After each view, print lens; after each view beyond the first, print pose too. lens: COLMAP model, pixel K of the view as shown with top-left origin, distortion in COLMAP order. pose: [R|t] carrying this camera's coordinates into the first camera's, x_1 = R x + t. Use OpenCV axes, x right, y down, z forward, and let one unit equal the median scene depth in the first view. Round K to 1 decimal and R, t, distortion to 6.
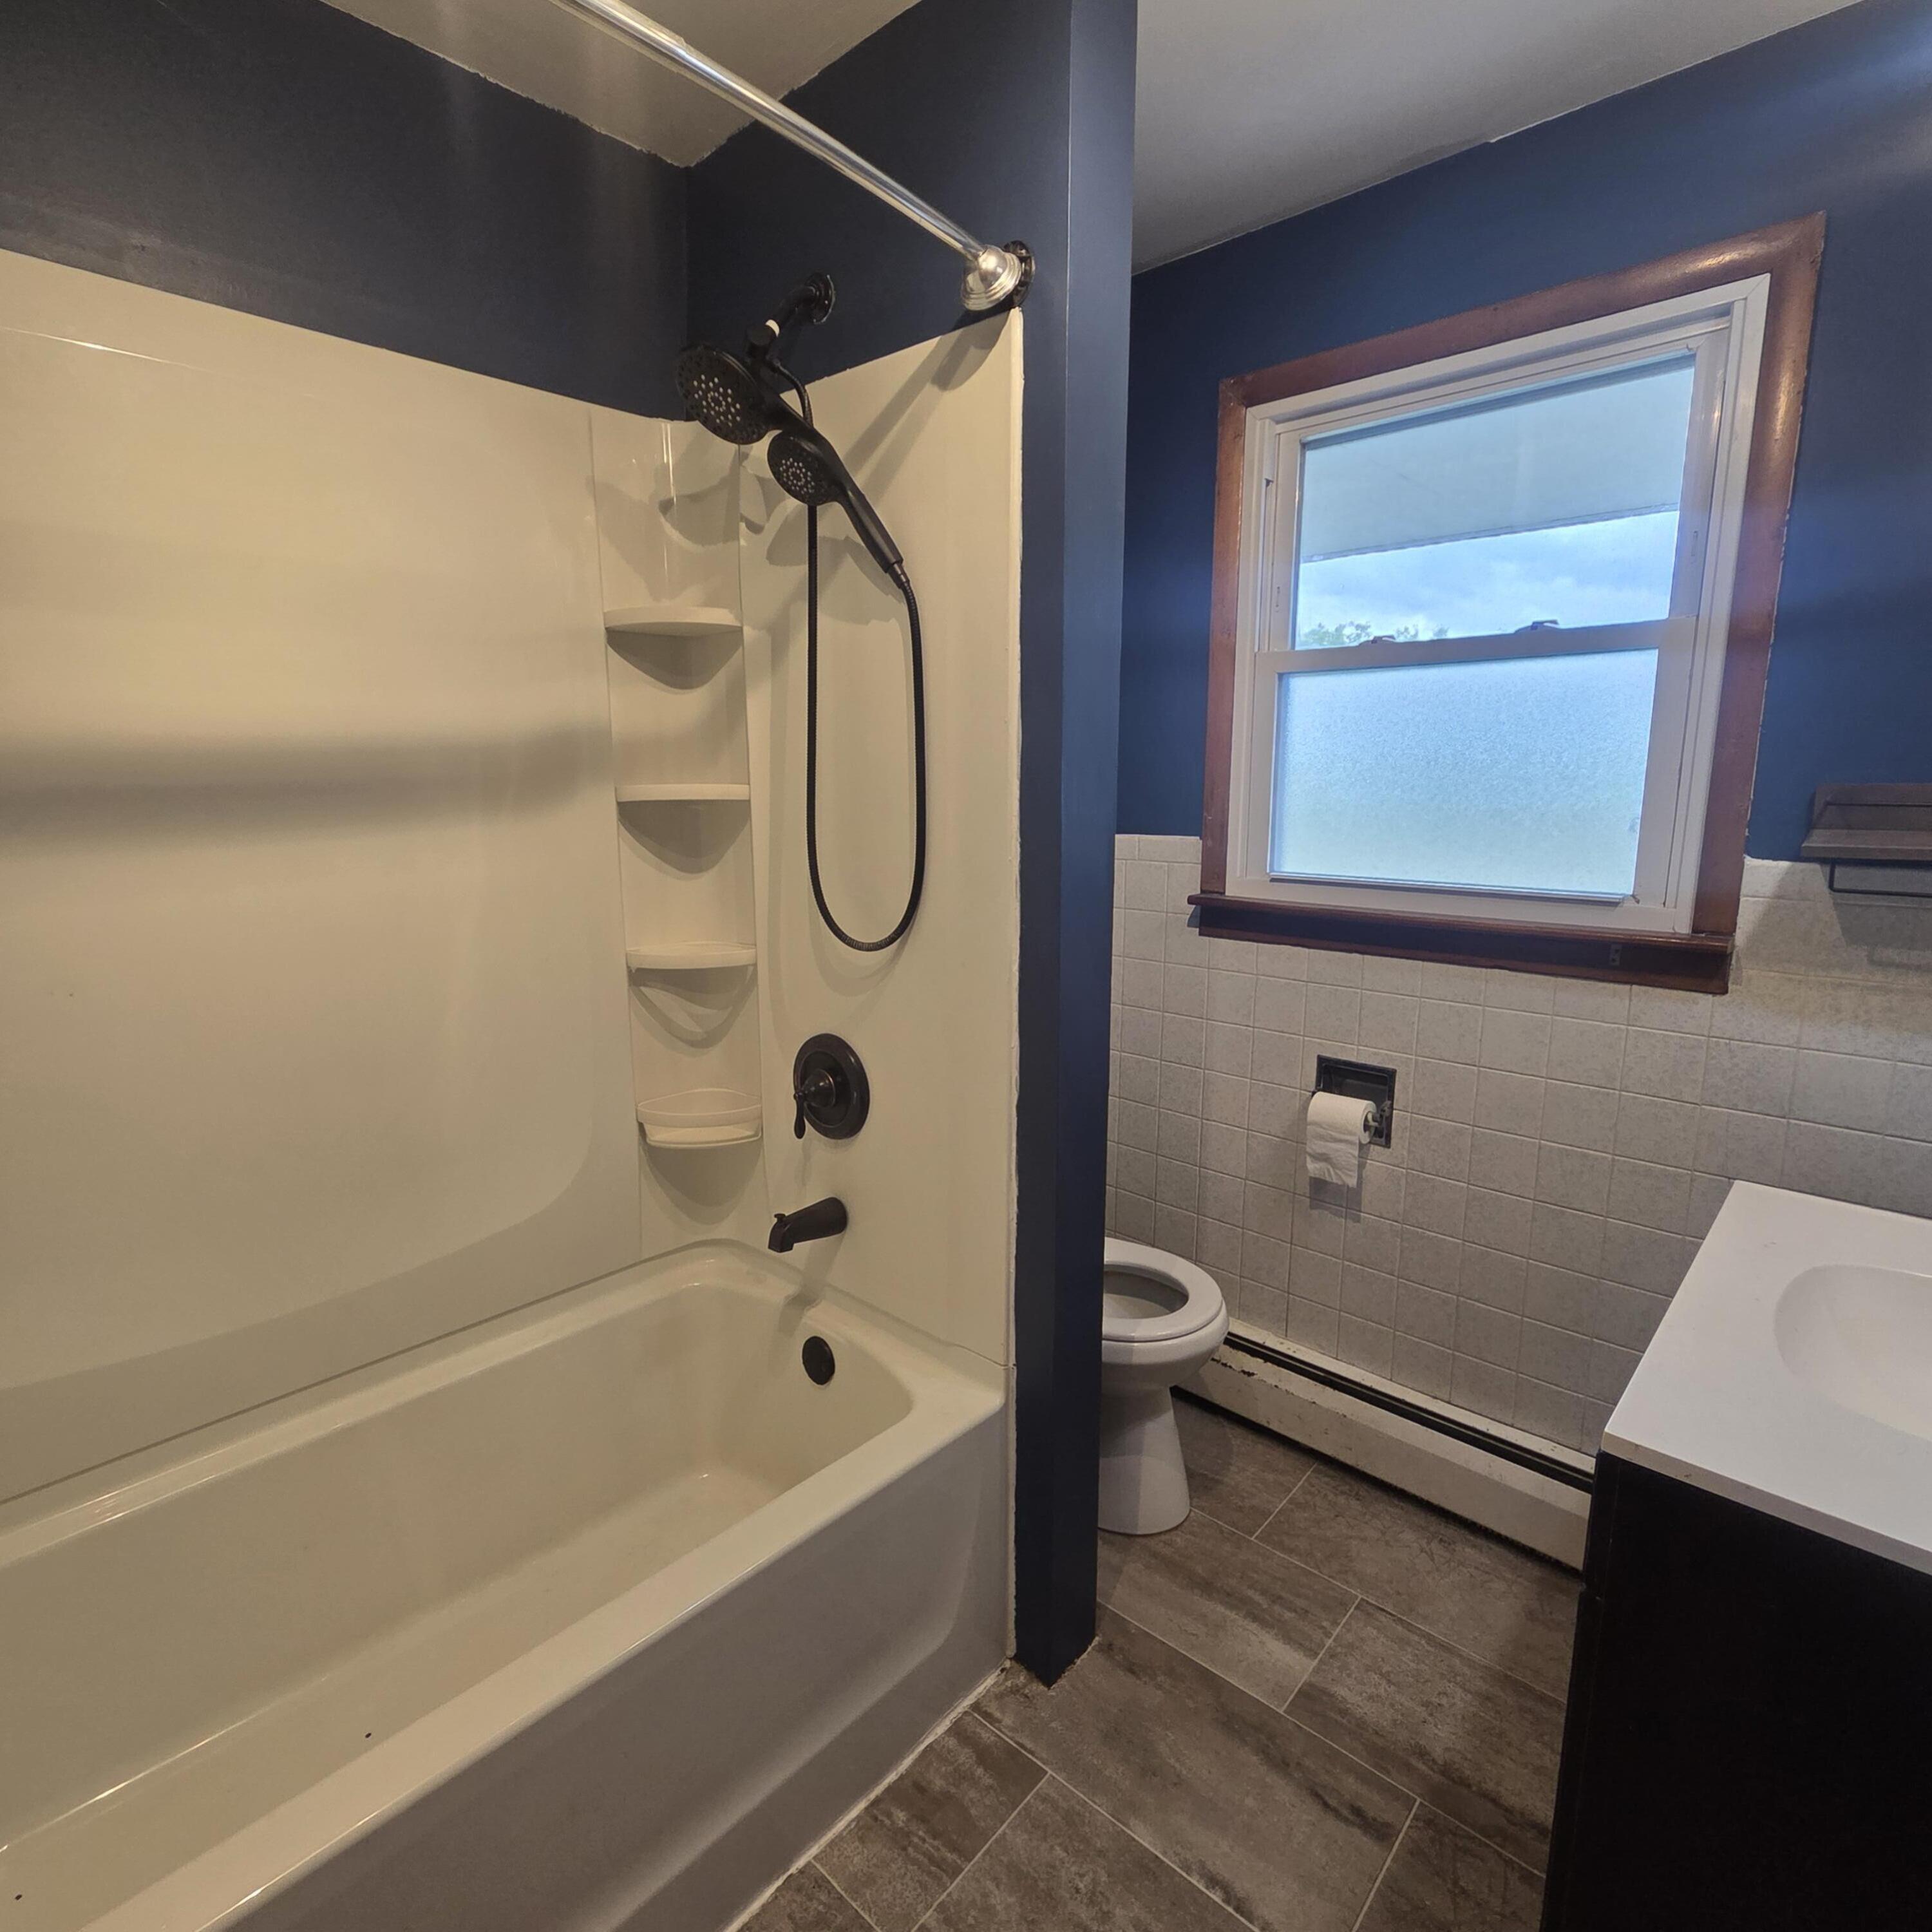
lens RADIAL K [[1055.8, 0, 964.7], [0, 1055.8, 958.7], [0, 0, 1]] dist [0.001877, -0.000837]
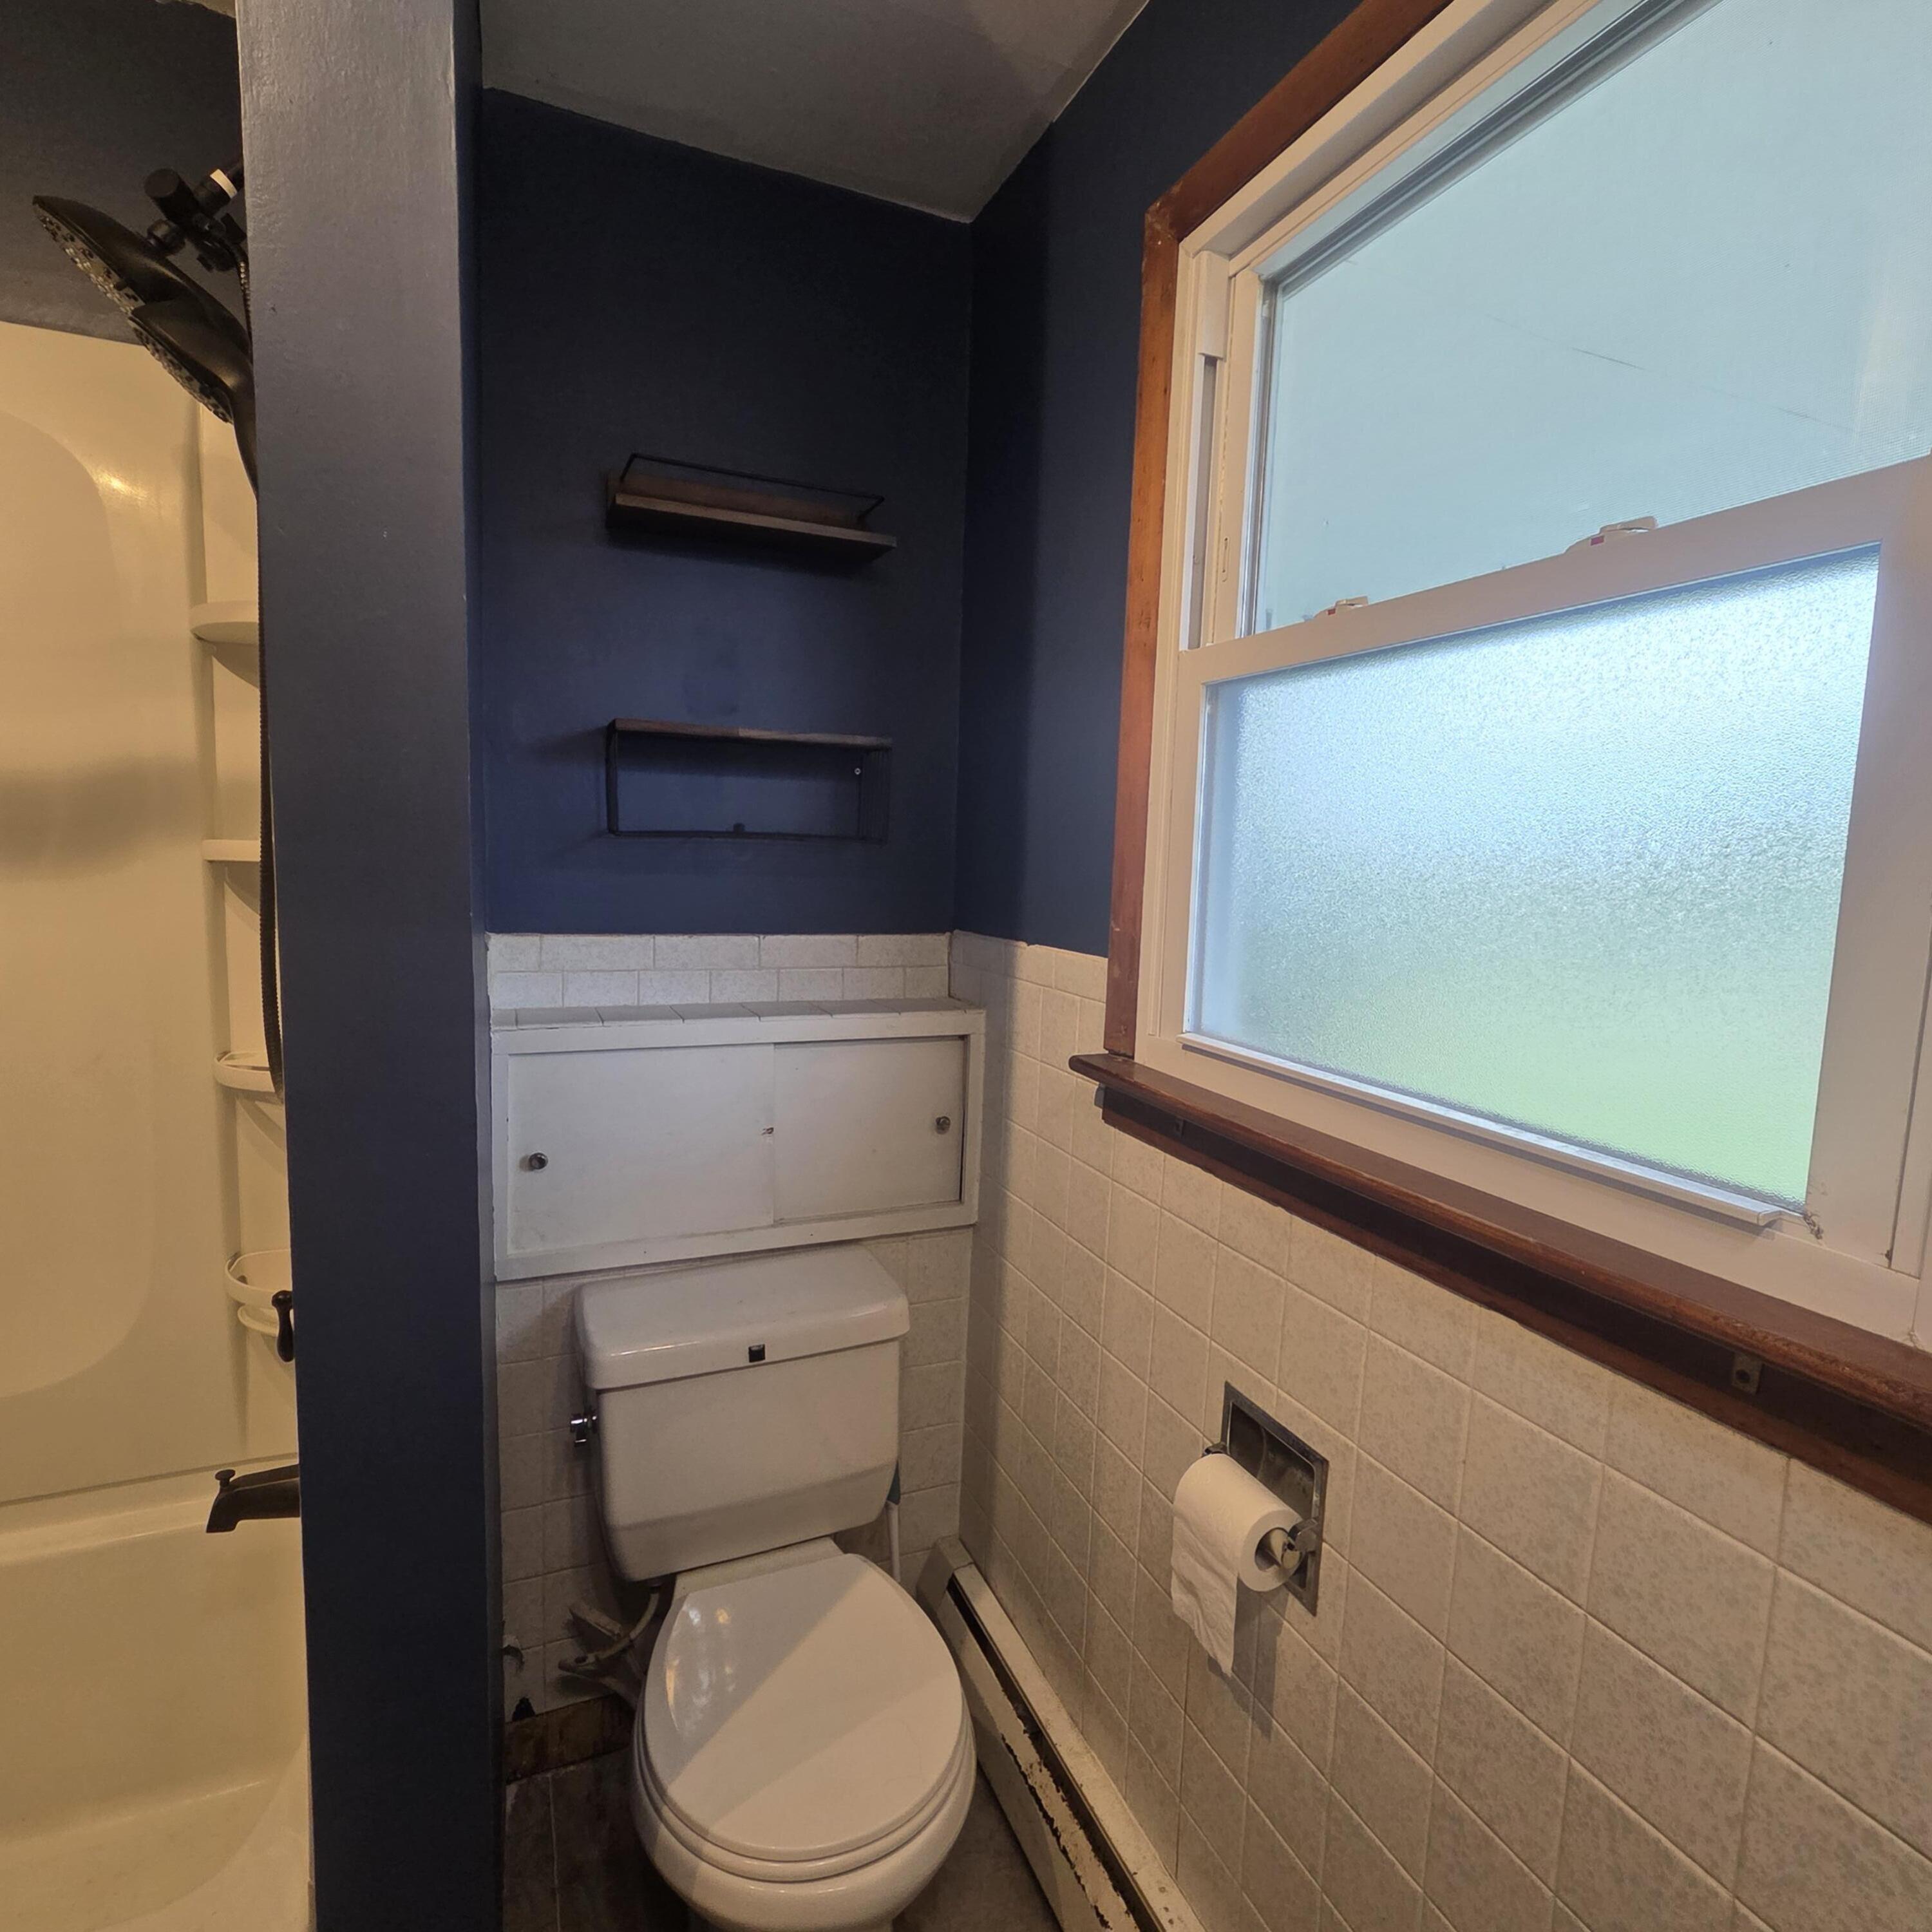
lens RADIAL K [[1055.8, 0, 964.7], [0, 1055.8, 958.7], [0, 0, 1]] dist [0.001877, -0.000837]
pose [[0.914378, 0.074627, -0.397925, 0.499174], [-0.103566, 0.993278, -0.051701, -0.098113], [0.391392, 0.088486, 0.915960, 0.532583]]
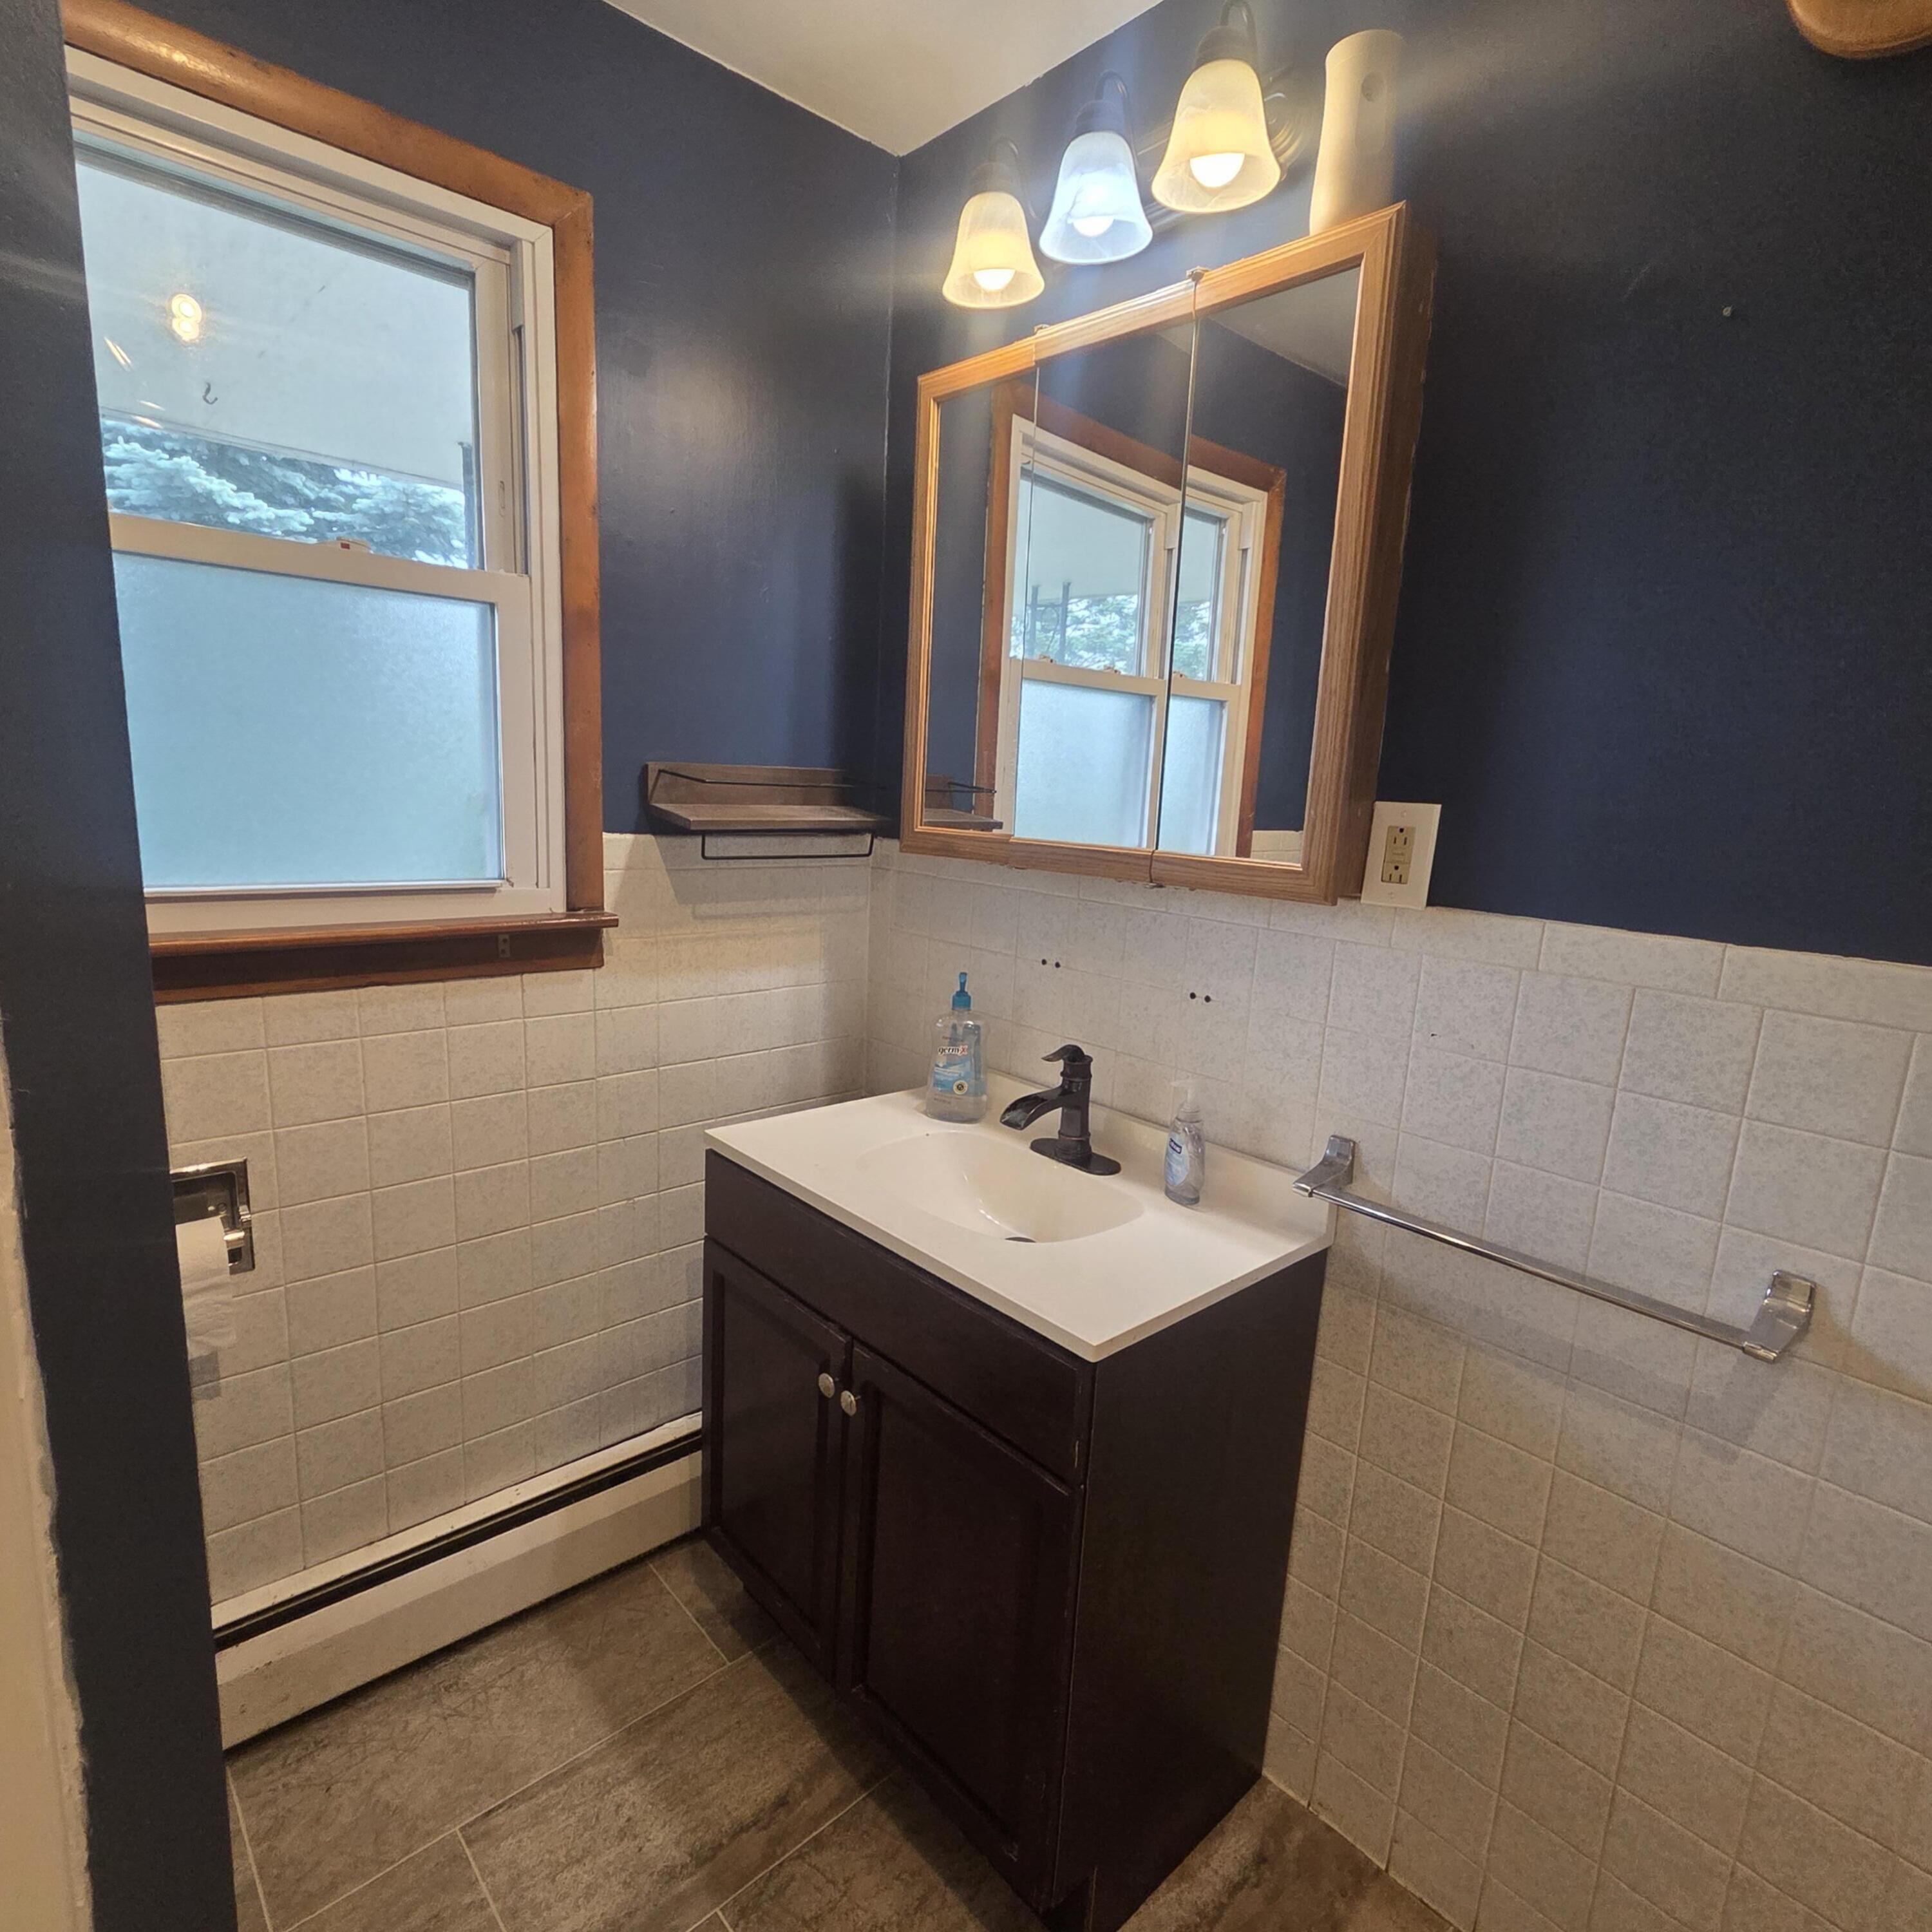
lens RADIAL K [[1067.4, 0, 957.2], [0, 1067.4, 972.6], [0, 0, 1]] dist [0.001339, 0.003098]
pose [[0.090400, -0.173352, 0.980702, -0.249771], [0.123871, 0.979045, 0.161640, -0.080480], [-0.988172, 0.106869, 0.109979, 0.517652]]
